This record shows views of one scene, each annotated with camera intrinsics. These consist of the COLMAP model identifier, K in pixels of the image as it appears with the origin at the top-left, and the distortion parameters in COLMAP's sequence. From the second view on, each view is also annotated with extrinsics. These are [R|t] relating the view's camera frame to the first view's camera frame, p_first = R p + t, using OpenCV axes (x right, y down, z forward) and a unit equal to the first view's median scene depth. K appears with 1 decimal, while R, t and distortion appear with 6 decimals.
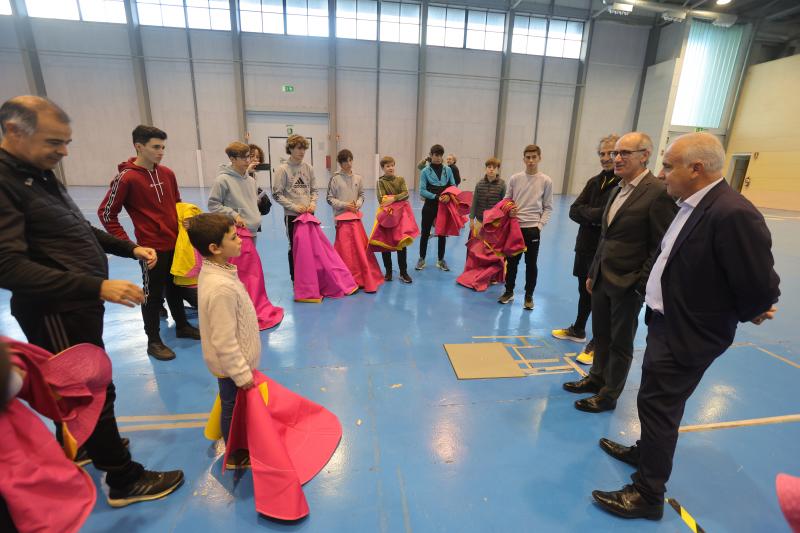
lens RADIAL K [[356.3, 0, 400.0], [0, 356.3, 266.5], [0, 0, 1]] dist [-0.054426, 0.021259]
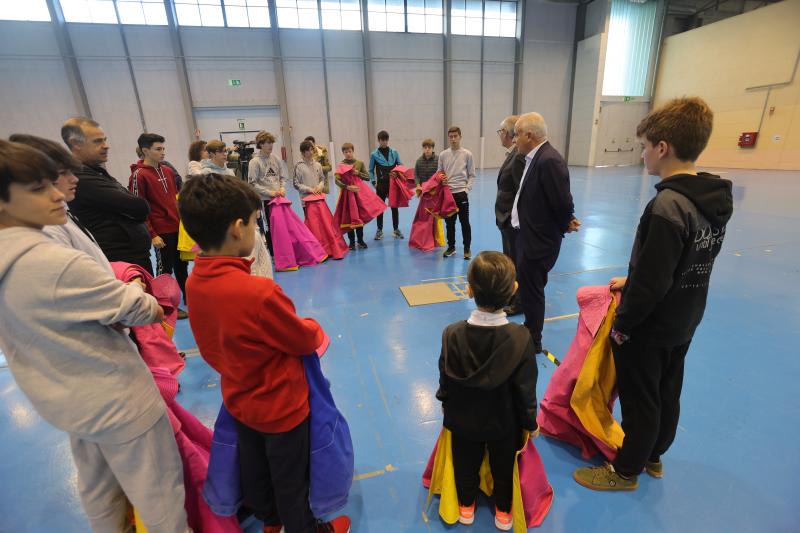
lens RADIAL K [[356.3, 0, 400.0], [0, 356.3, 266.5], [0, 0, 1]] dist [-0.054426, 0.021259]
pose [[0.990649, -0.101640, 0.091017, 0.009886], [0.097875, 0.994184, 0.044925, 0.058866], [-0.095054, -0.035597, 0.994835, -0.200463]]
